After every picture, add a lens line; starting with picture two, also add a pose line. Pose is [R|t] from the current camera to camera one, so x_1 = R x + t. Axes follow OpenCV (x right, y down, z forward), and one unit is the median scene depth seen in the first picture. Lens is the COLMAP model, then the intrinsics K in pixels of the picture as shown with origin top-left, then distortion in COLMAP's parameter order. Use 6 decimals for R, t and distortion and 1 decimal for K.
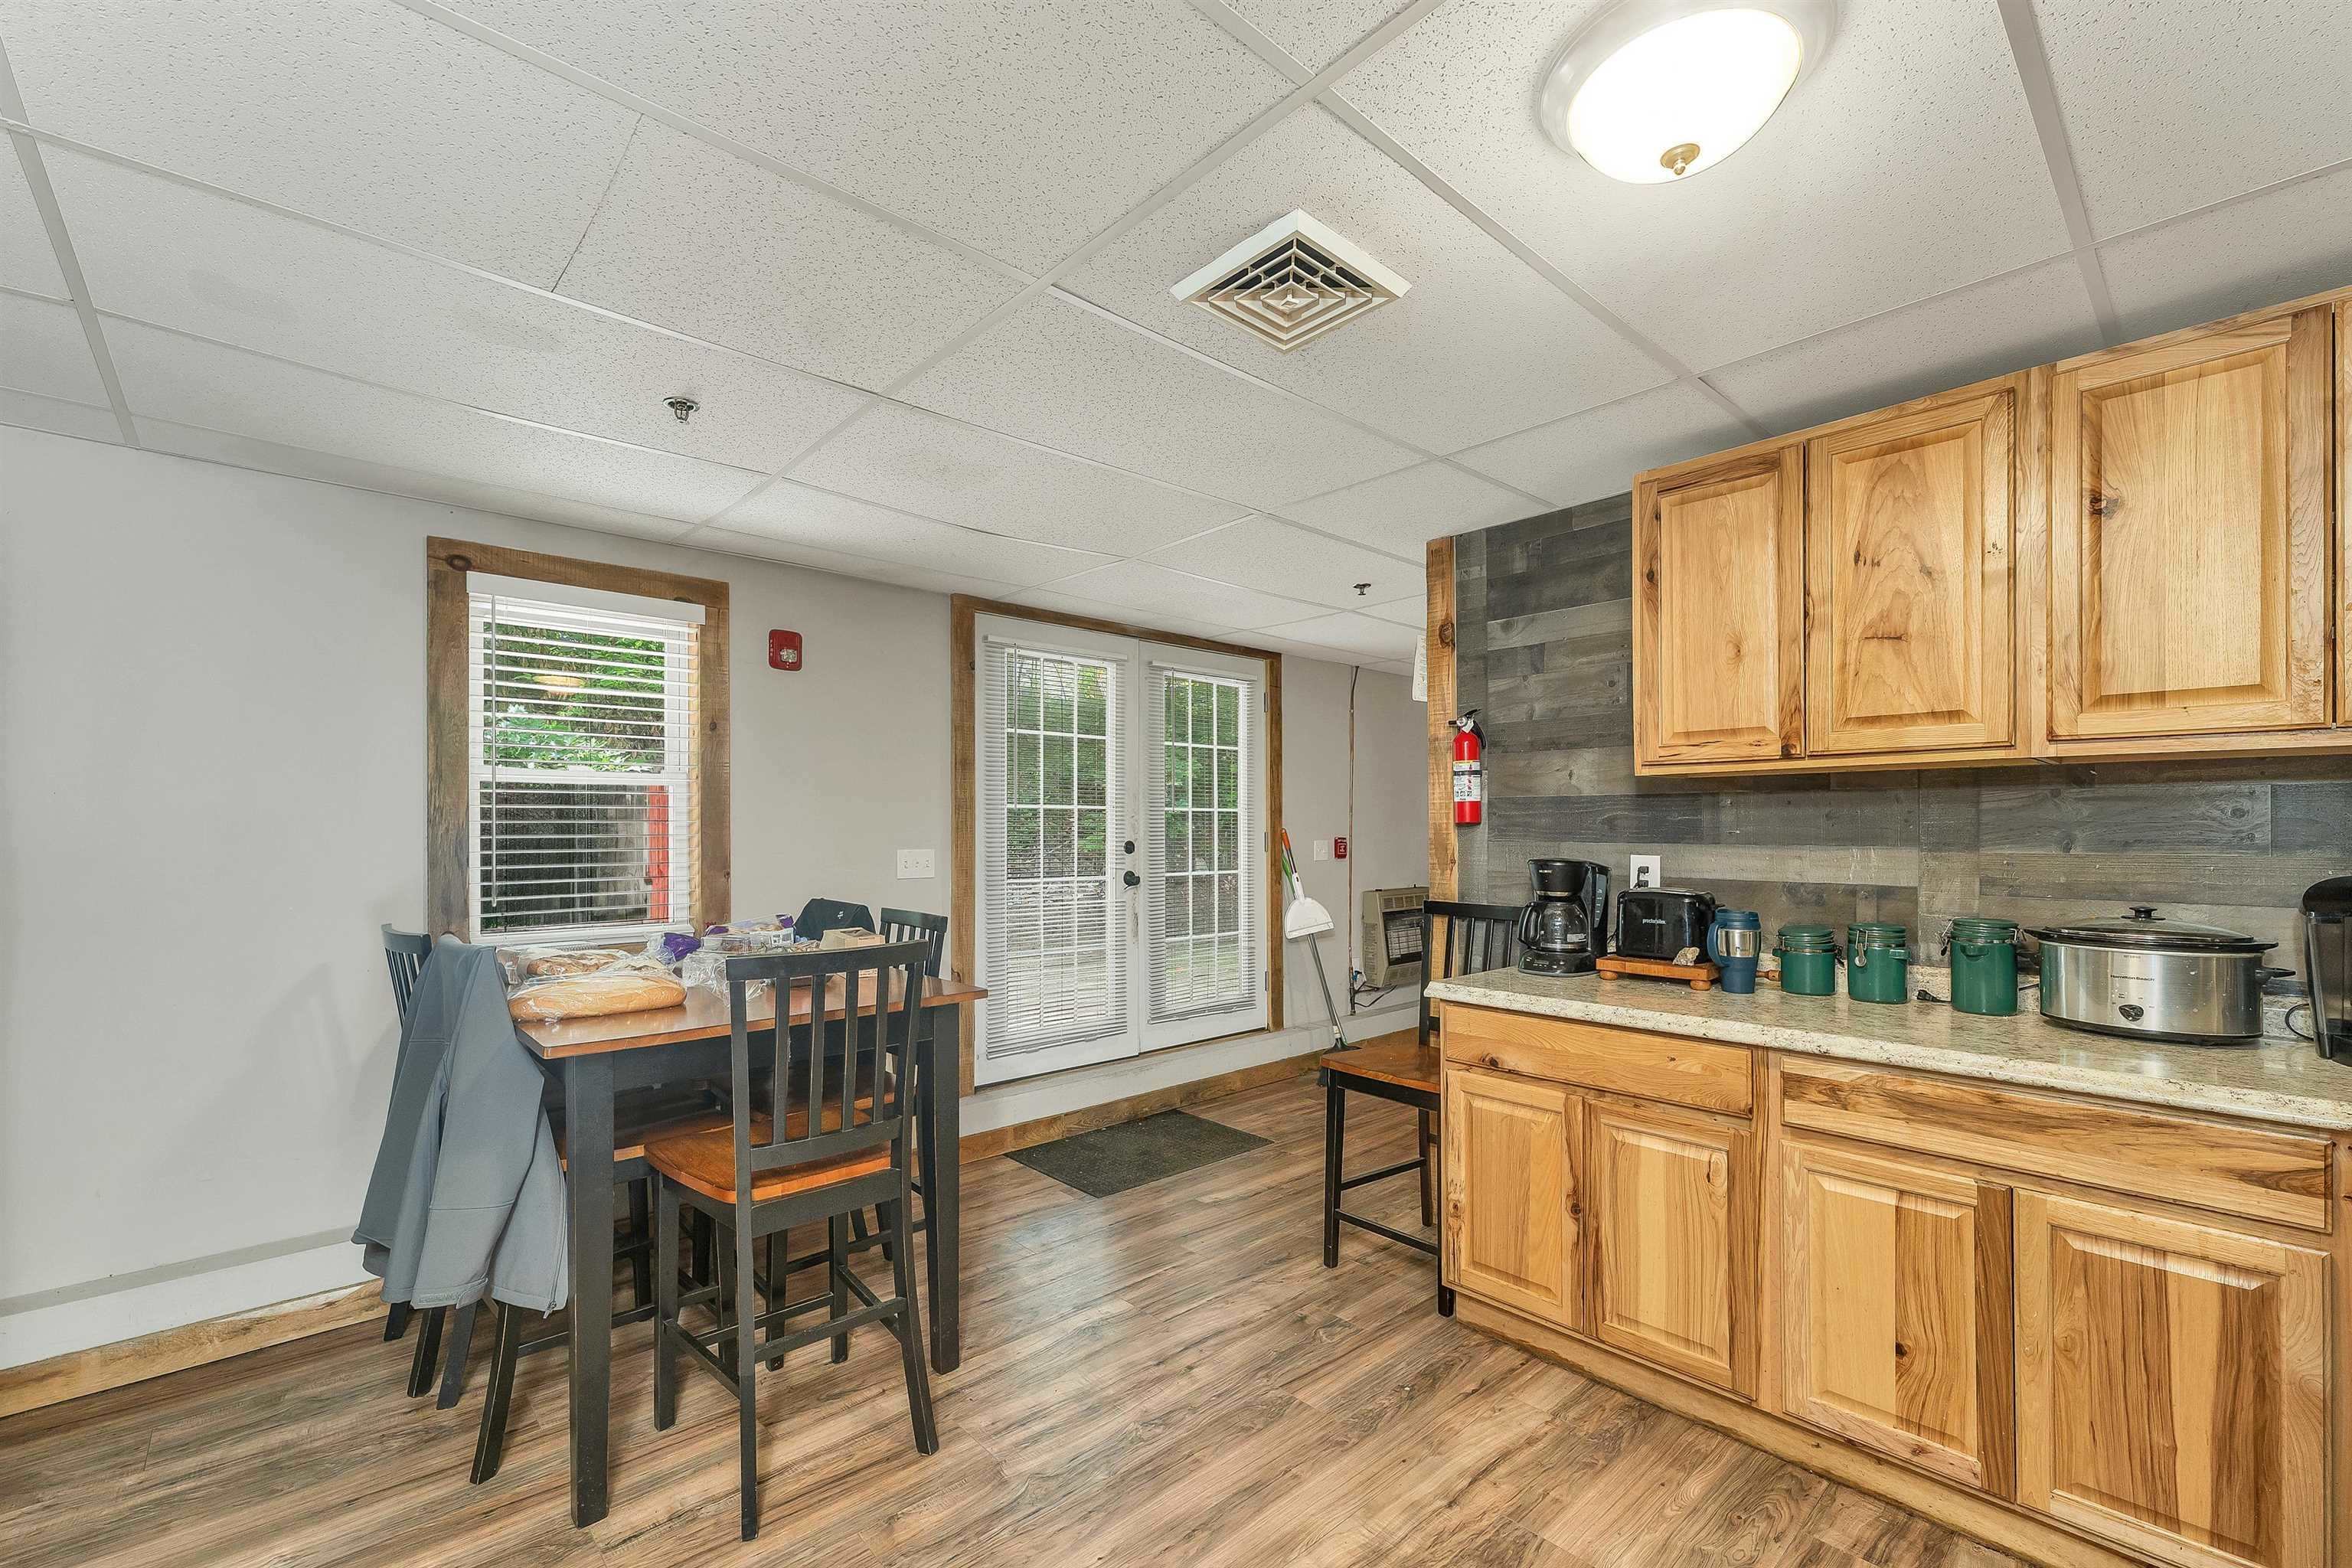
lens RADIAL K [[977.7, 0, 1176.0], [0, 977.7, 807.4], [0, 0, 1]] dist [0.000908, 0.000070]
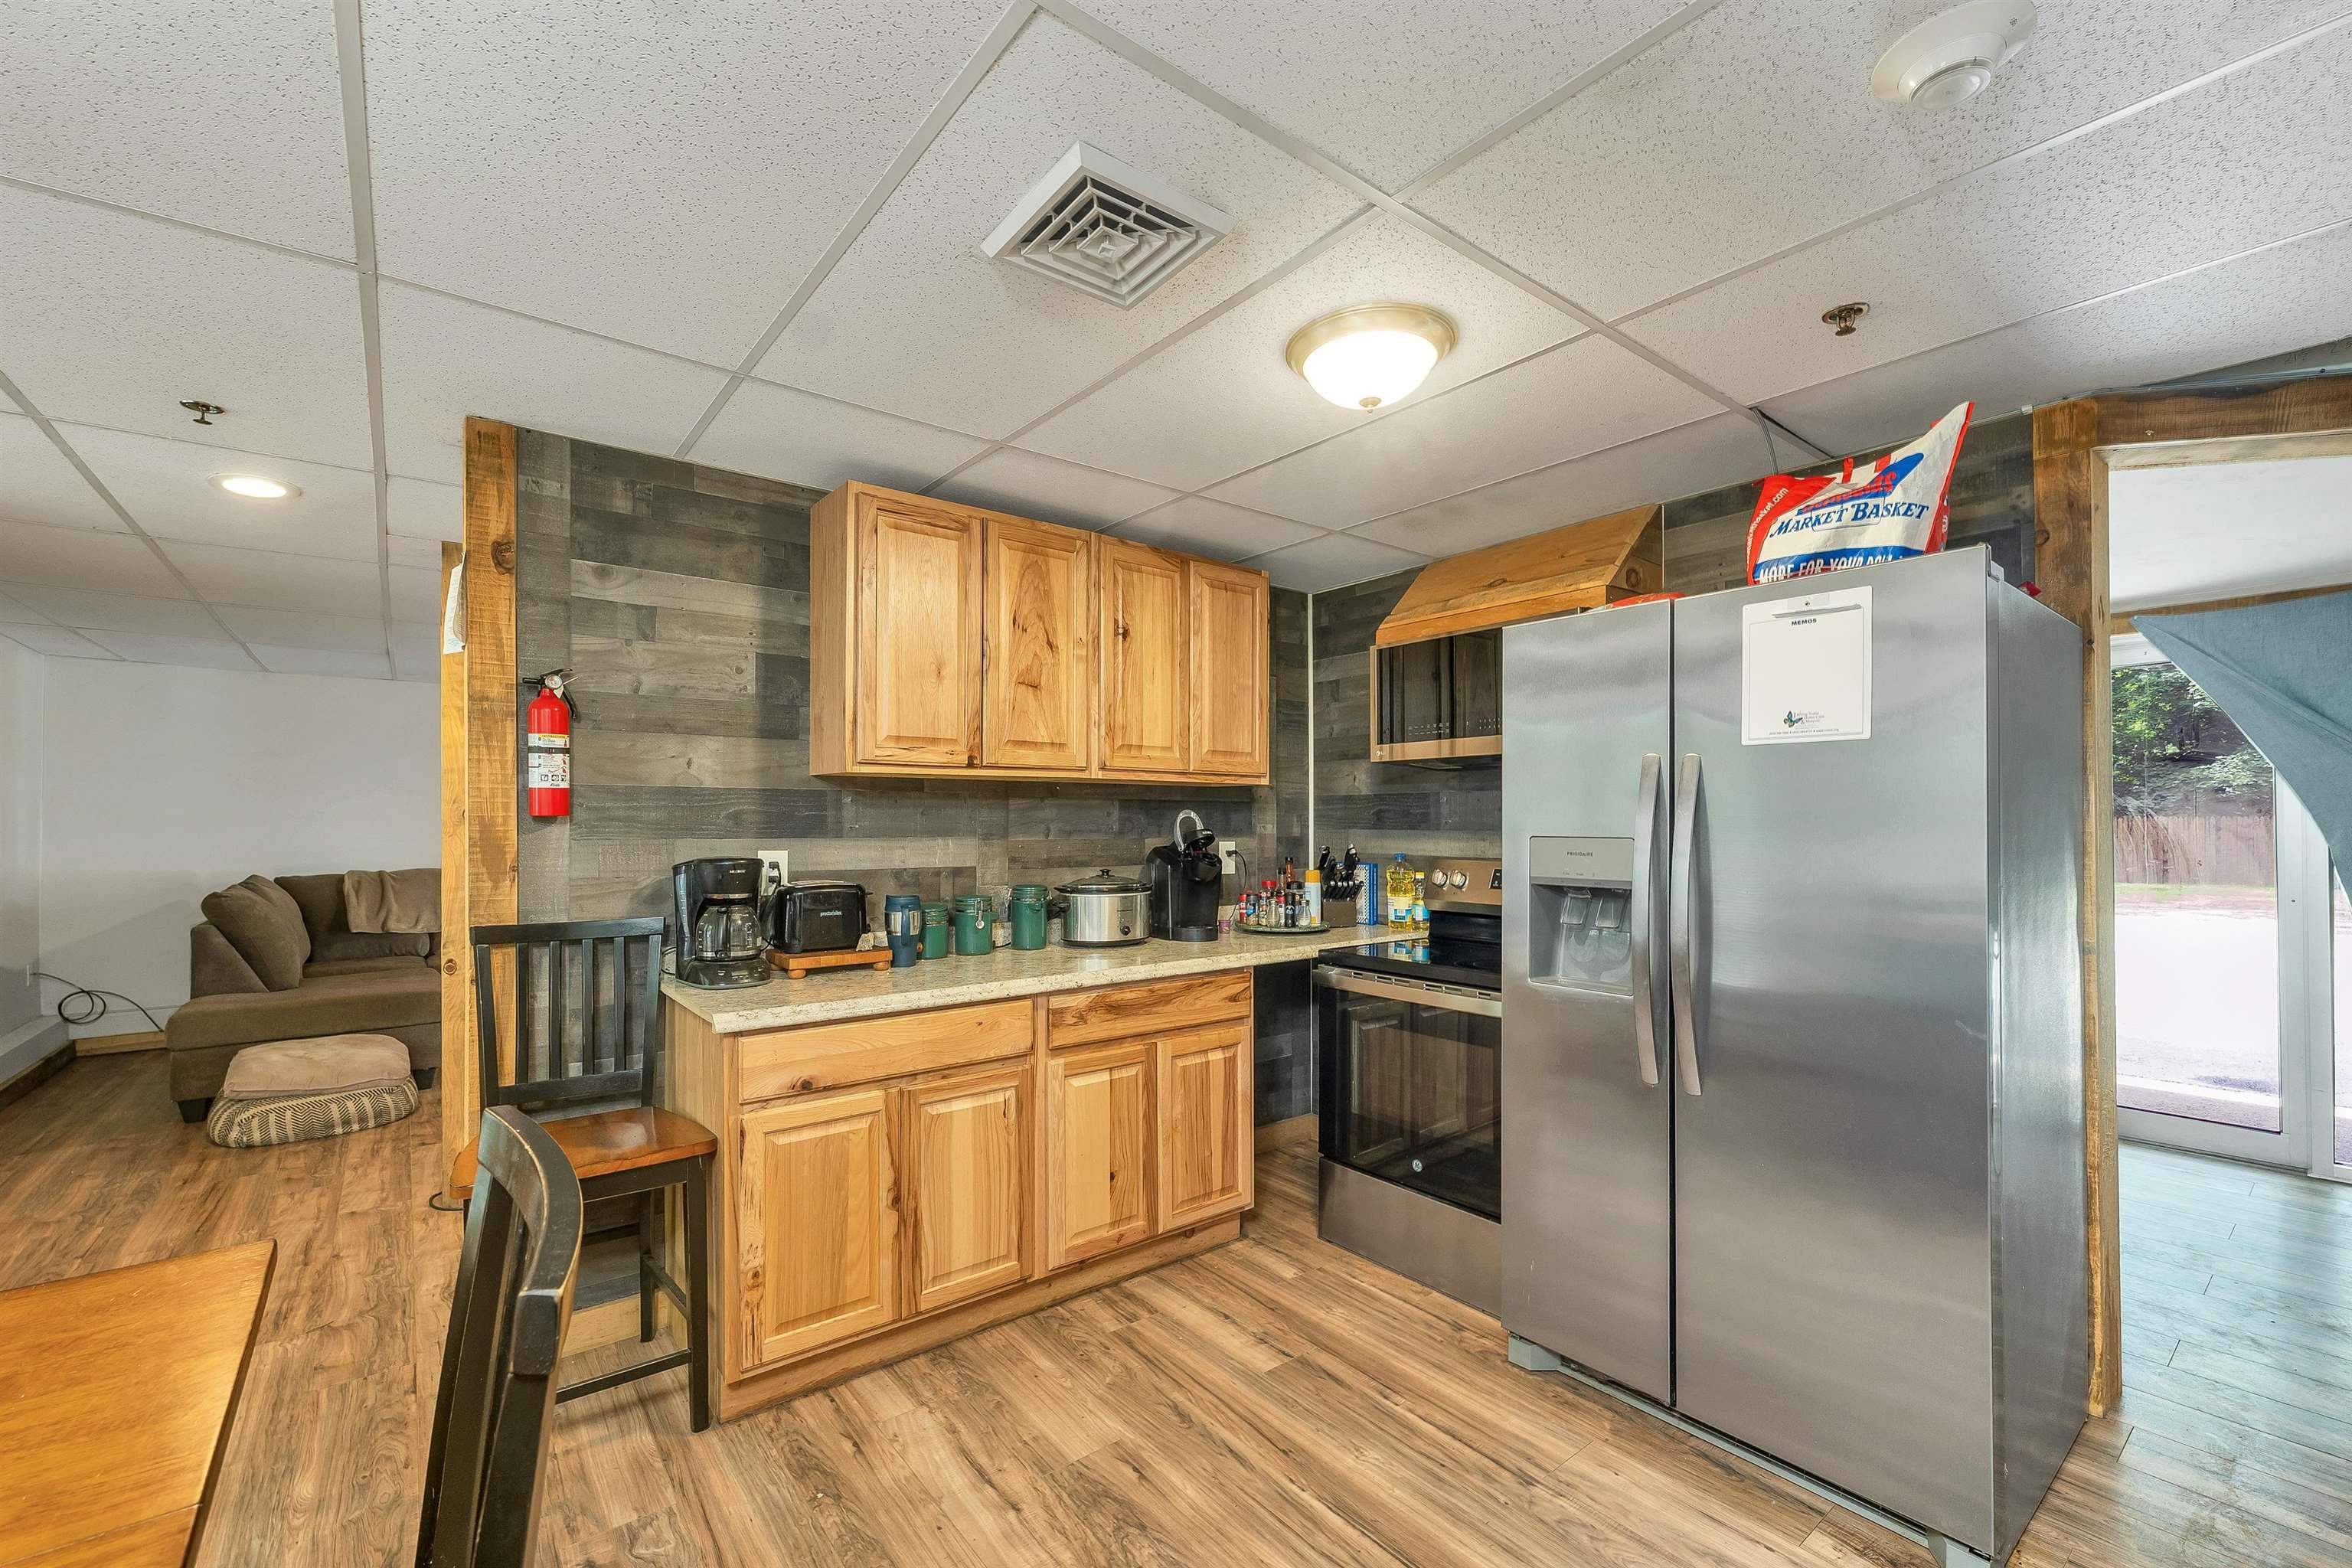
lens RADIAL K [[975.9, 0, 1172.2], [0, 975.9, 793.7], [0, 0, 1]] dist [0.000486, 0.000012]
pose [[0.068337, 0.028866, 0.997245, -0.563771], [-0.020240, 0.999416, -0.027542, 0.012392], [-0.997457, -0.018302, 0.068881, 0.624552]]
